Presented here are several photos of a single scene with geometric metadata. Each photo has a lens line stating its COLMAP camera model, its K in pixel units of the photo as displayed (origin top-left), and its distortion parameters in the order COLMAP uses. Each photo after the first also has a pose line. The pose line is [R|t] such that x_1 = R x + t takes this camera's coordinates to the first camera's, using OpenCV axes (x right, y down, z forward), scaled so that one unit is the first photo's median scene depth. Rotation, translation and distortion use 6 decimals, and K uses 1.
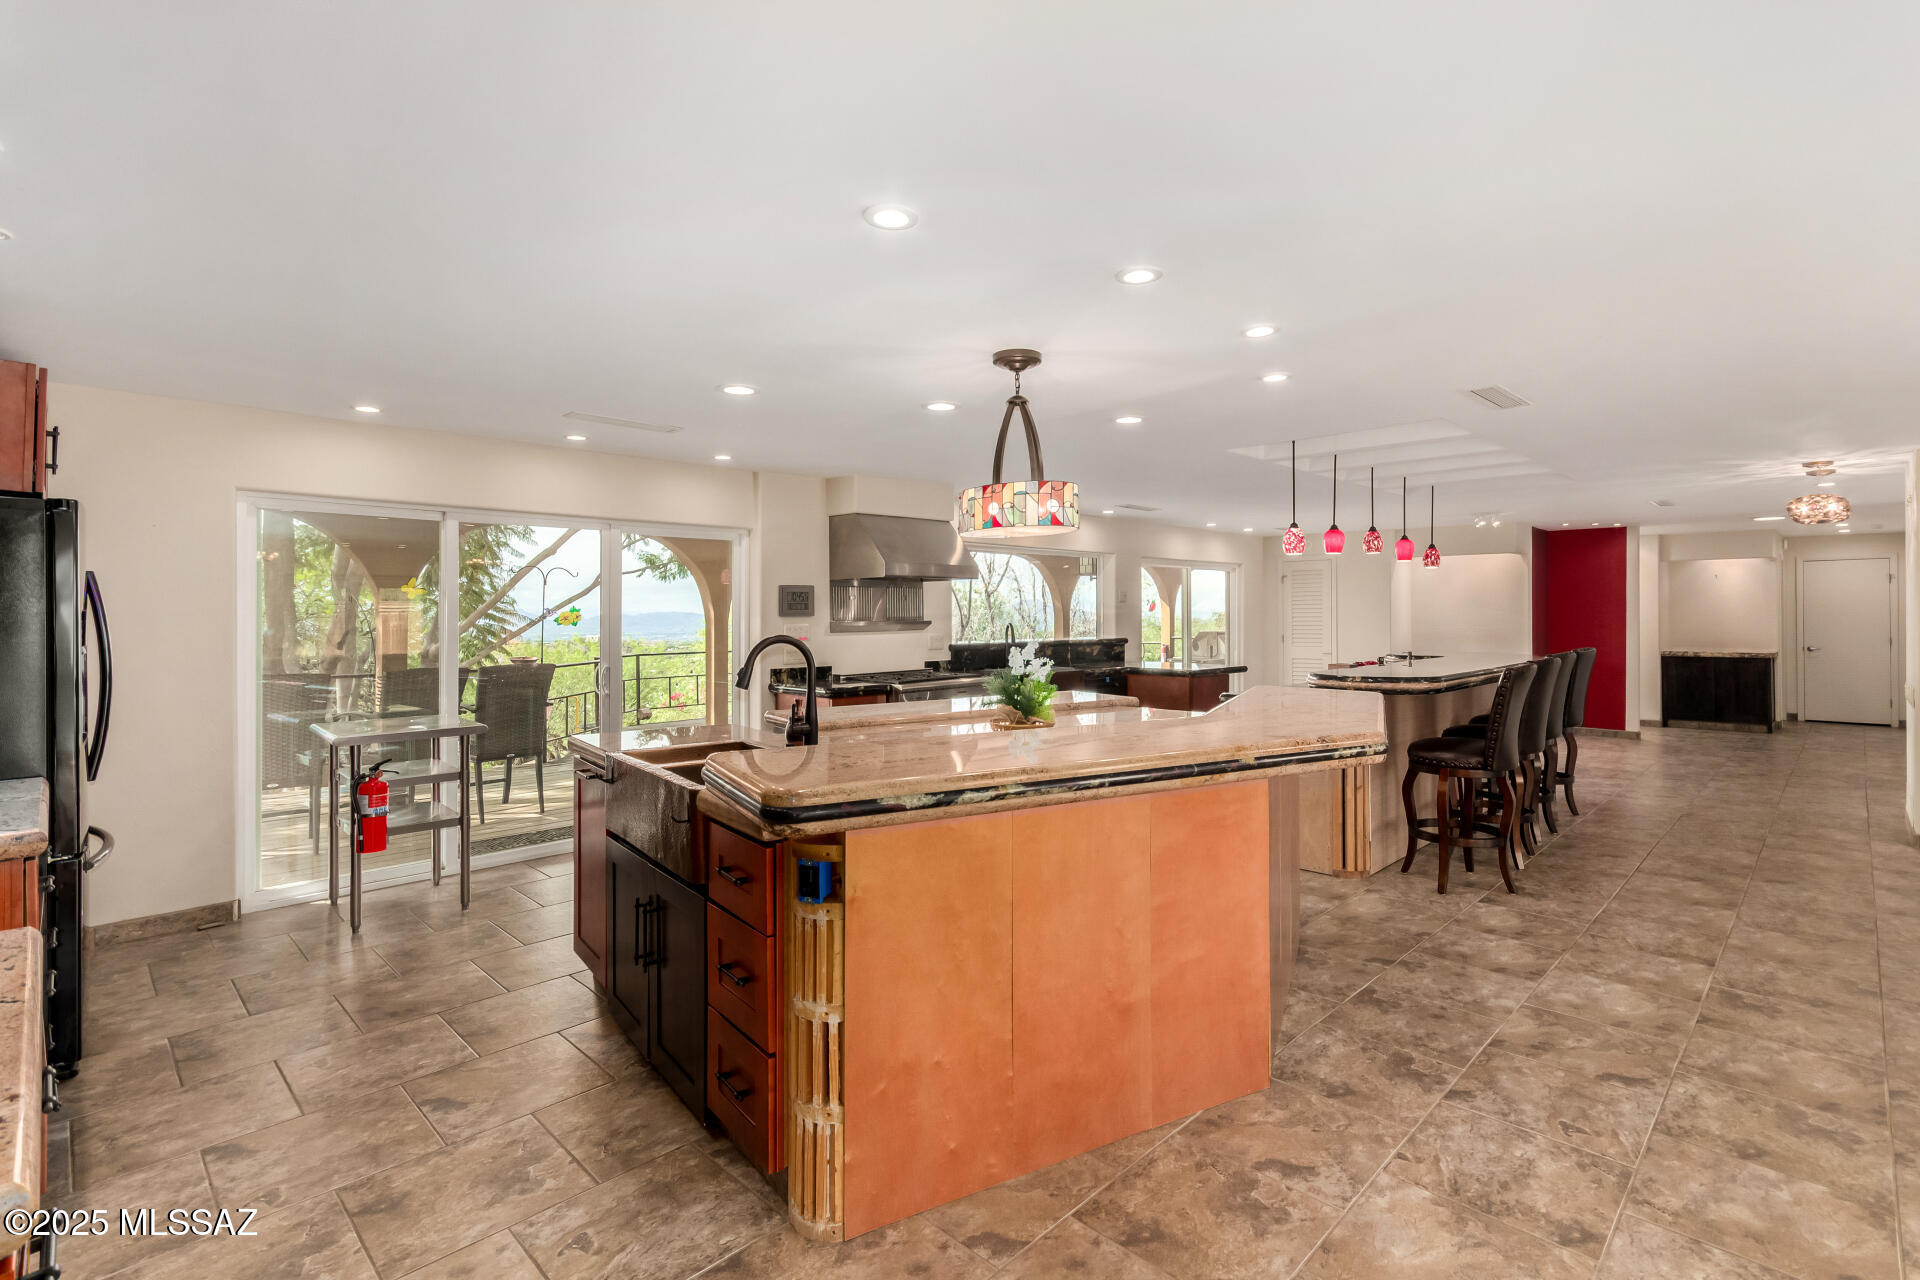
lens RADIAL K [[890.0, 0, 963.9], [0, 890.0, 611.4], [0, 0, 1]] dist [0.009098, -0.004670]
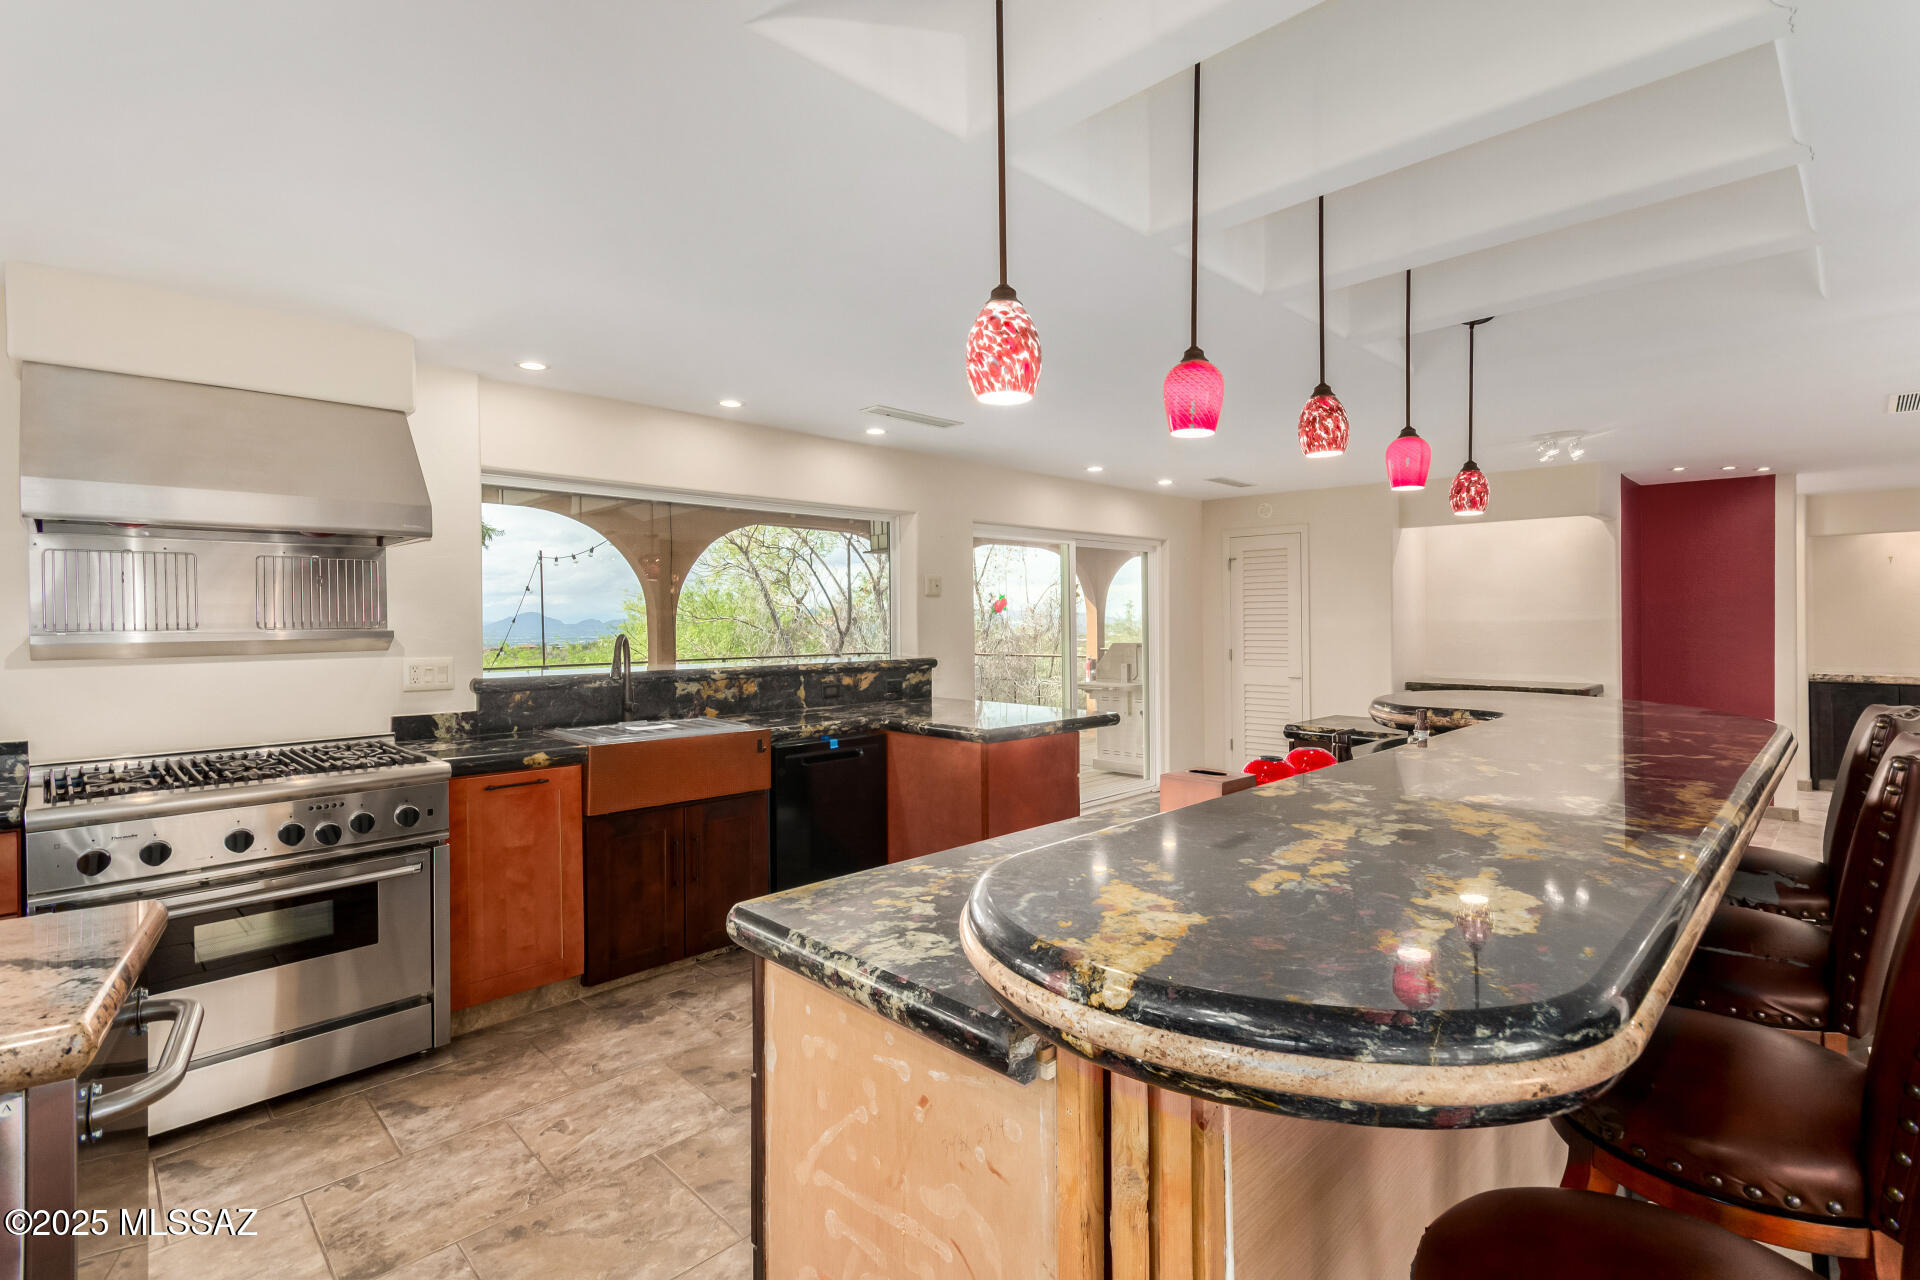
lens RADIAL K [[890.0, 0, 963.9], [0, 890.0, 611.4], [0, 0, 1]] dist [0.009098, -0.004670]
pose [[0.999970, 0.007031, 0.003252, 0.201988], [-0.007019, 0.999969, -0.003559, 0.000509], [-0.003277, 0.003536, 0.999988, 0.412825]]
